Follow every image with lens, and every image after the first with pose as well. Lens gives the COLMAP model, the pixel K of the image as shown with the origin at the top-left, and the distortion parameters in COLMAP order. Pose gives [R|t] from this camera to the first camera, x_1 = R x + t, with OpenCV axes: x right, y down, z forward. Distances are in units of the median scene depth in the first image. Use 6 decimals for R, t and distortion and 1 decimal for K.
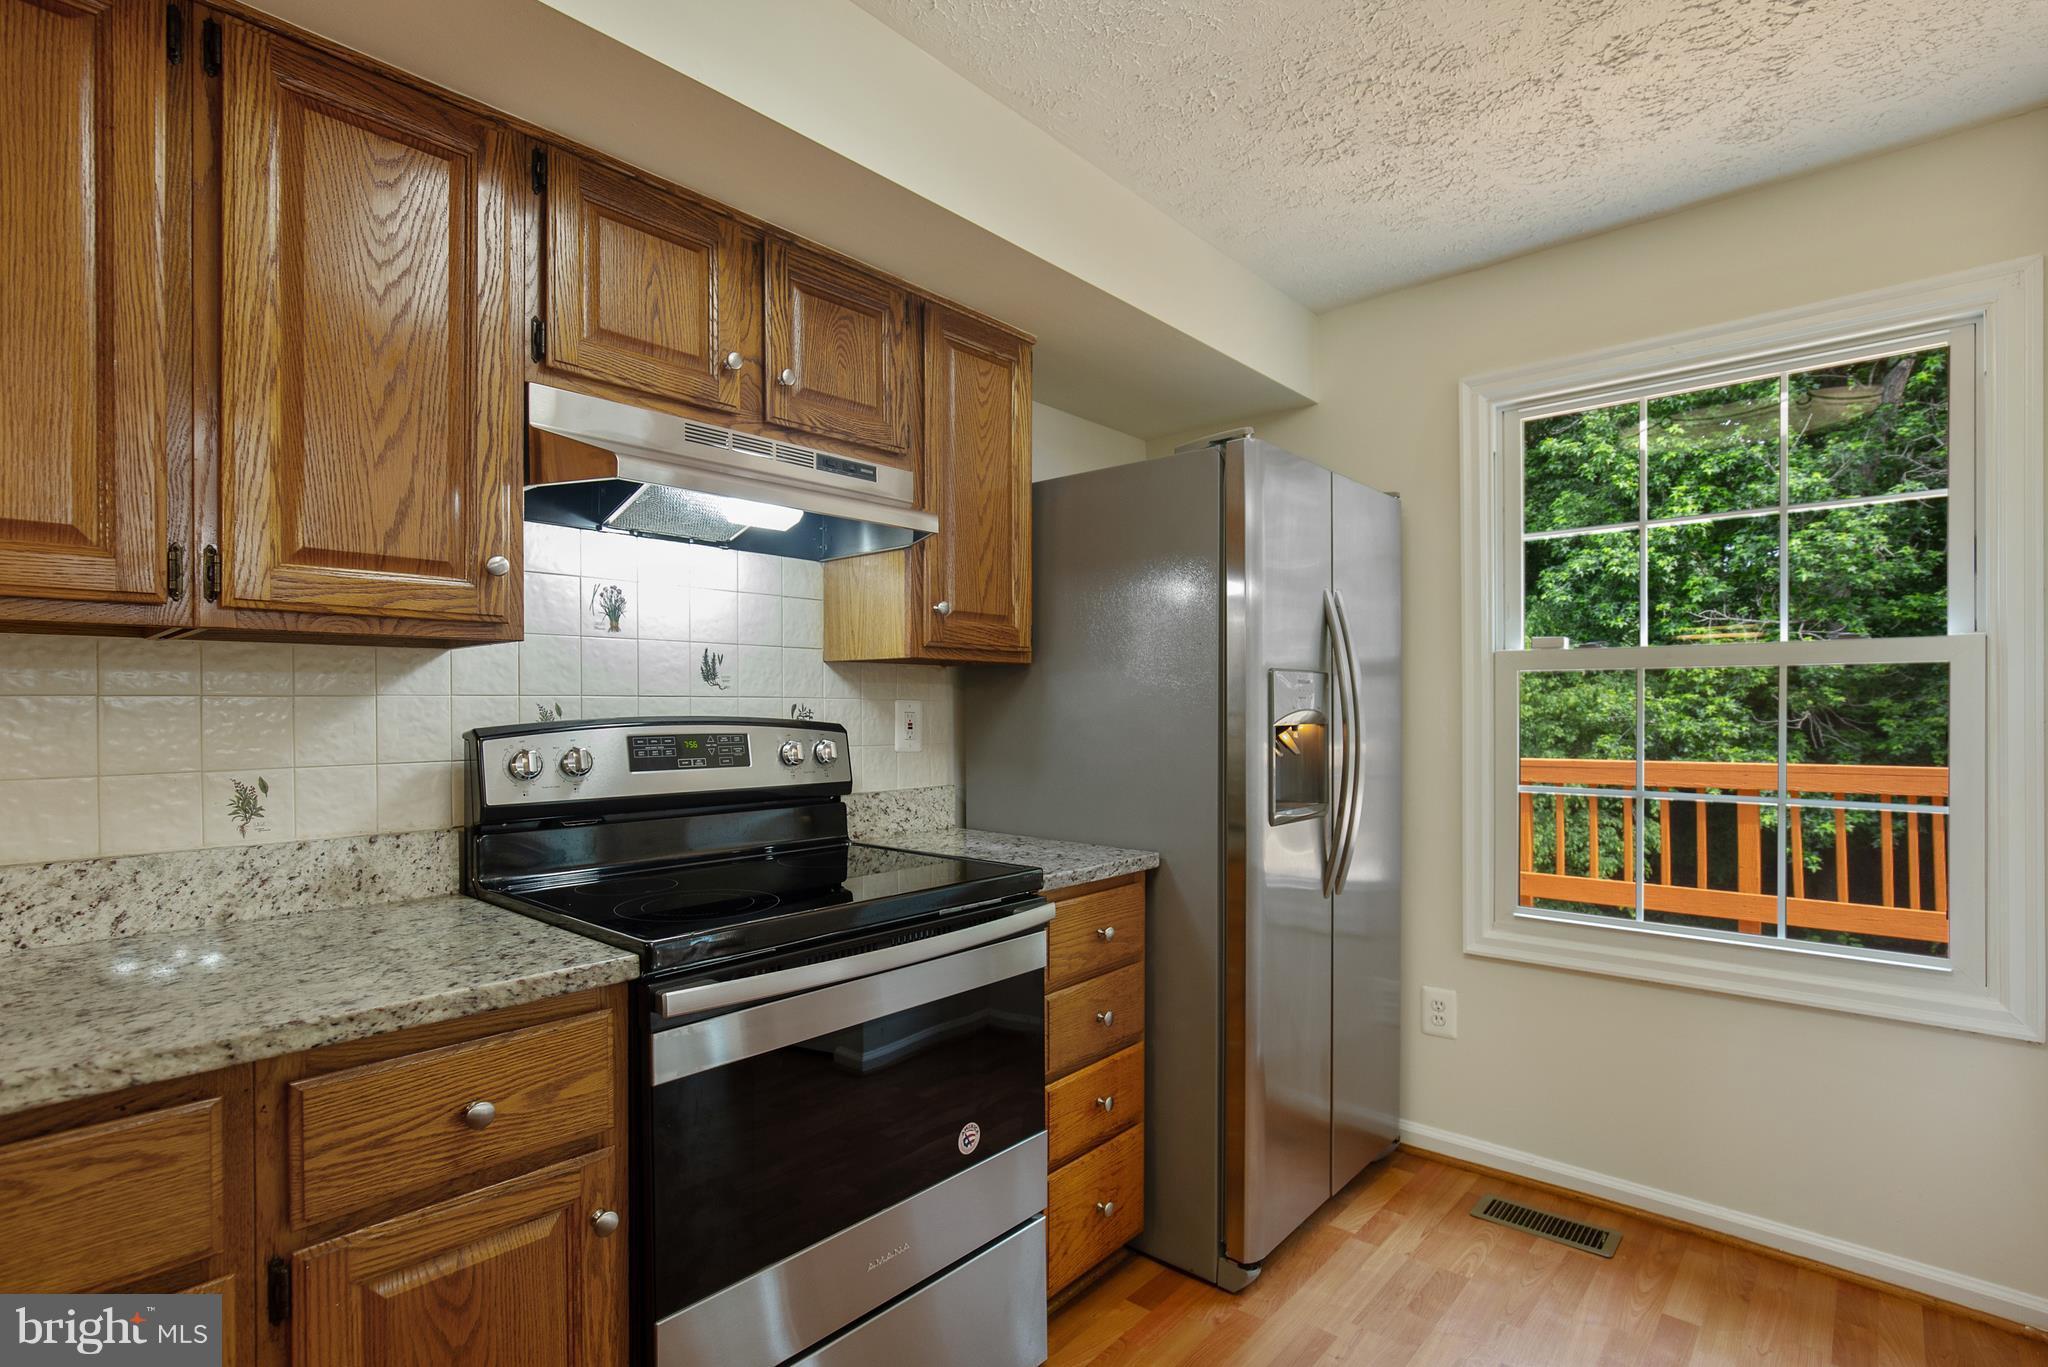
lens RADIAL K [[970.2, 0, 1027.6], [0, 970.2, 712.5], [0, 0, 1]] dist [-0.010637, 0.000455]
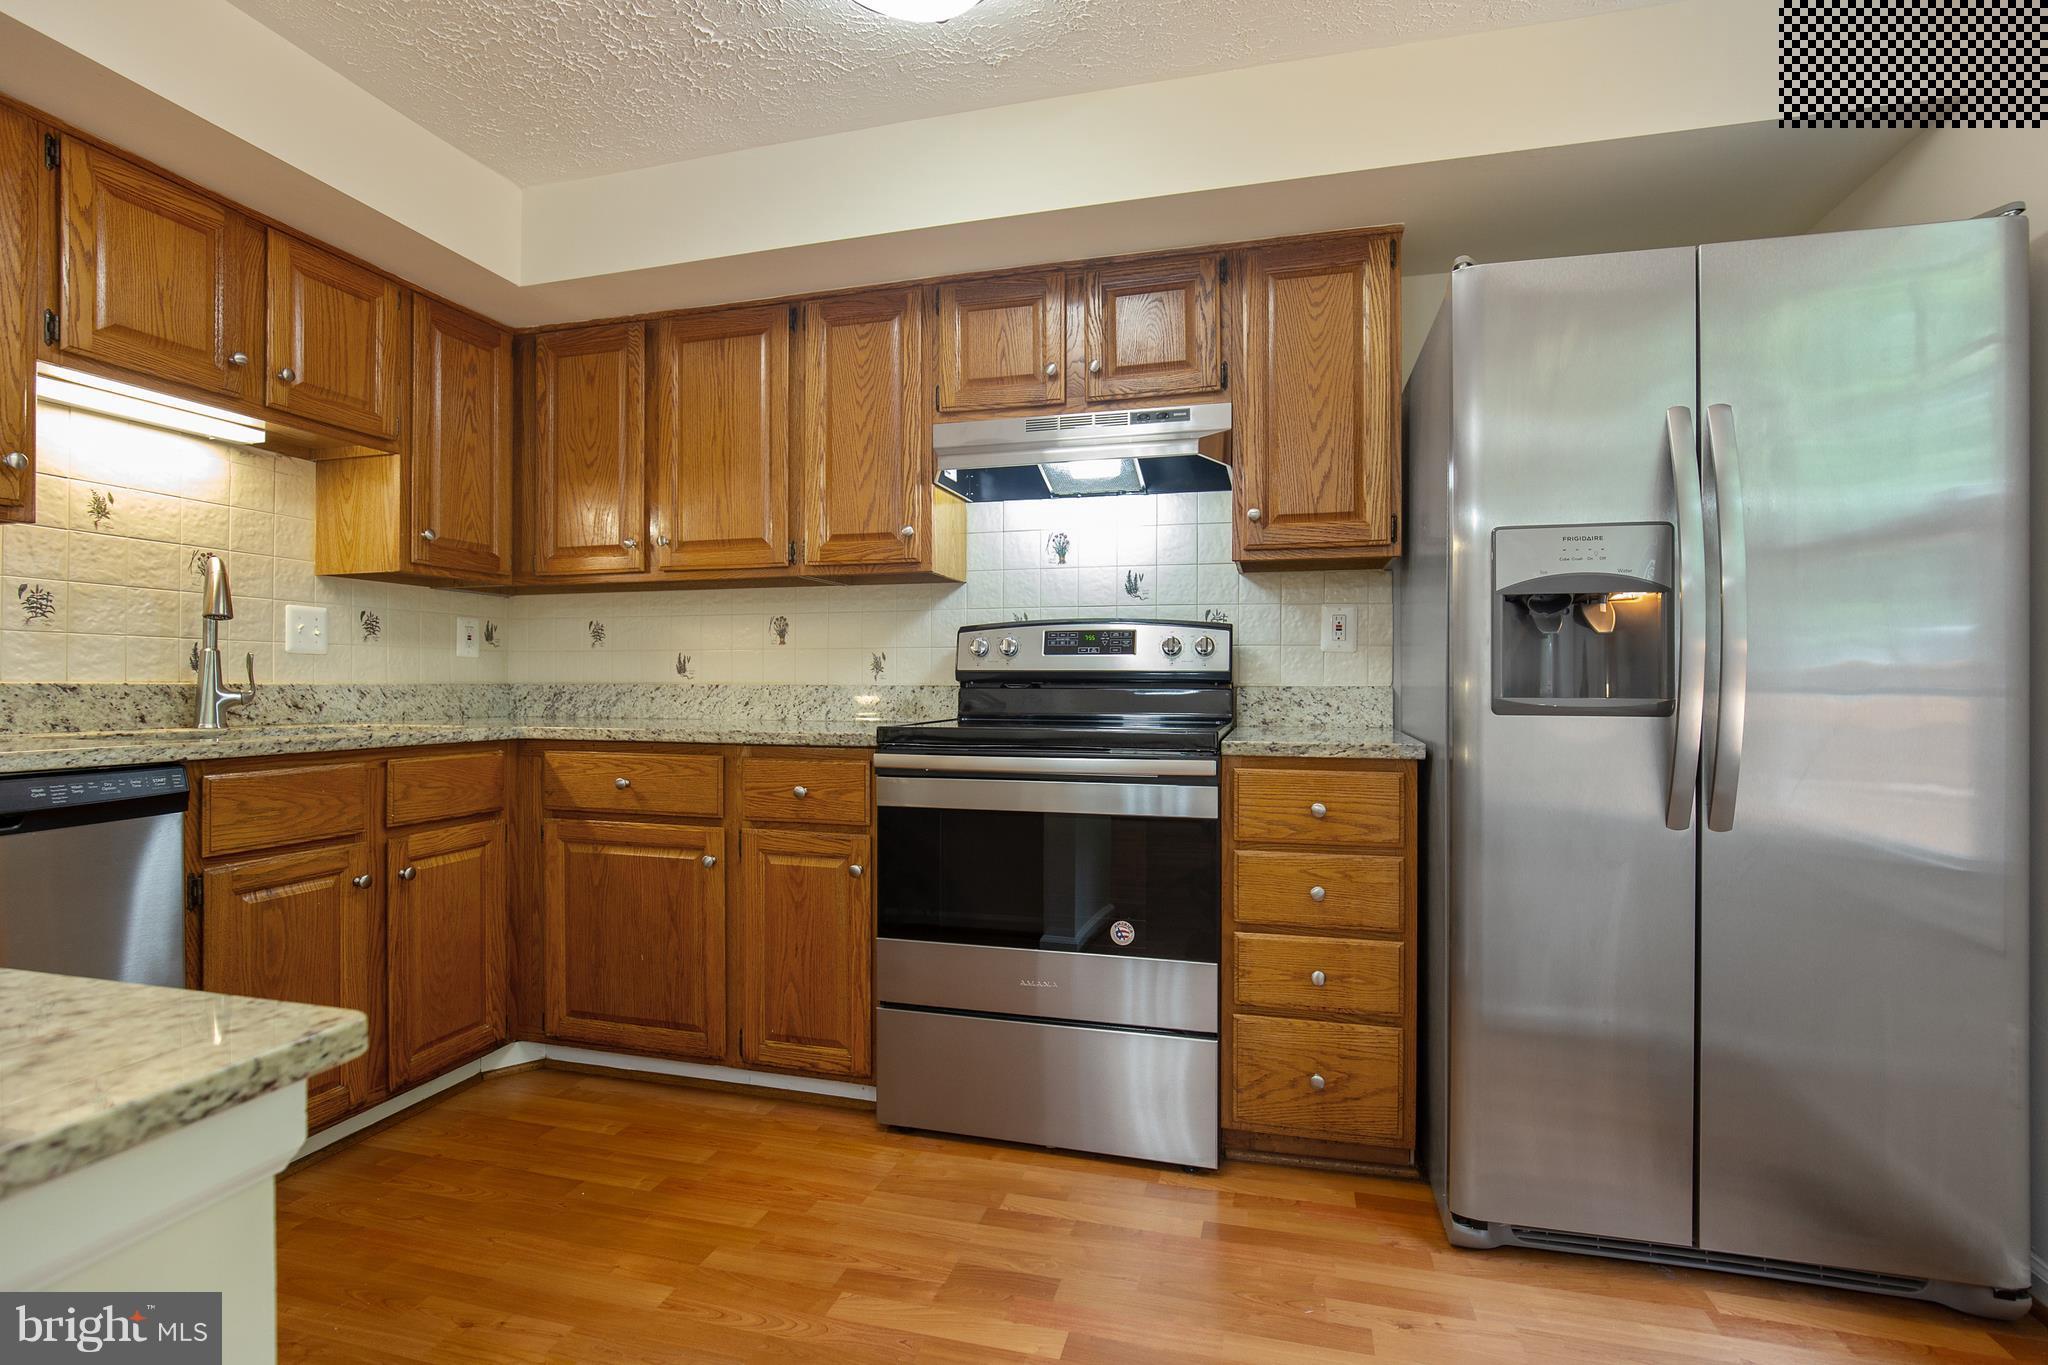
lens RADIAL K [[970.2, 0, 1024.3], [0, 970.2, 676.5], [0, 0, 1]] dist [-0.010637, 0.000455]
pose [[0.452853, -0.002004, -0.891583, 0.888426], [-0.005277, 0.999974, -0.004928, 0.098656], [0.891569, 0.006937, 0.452831, 0.273899]]
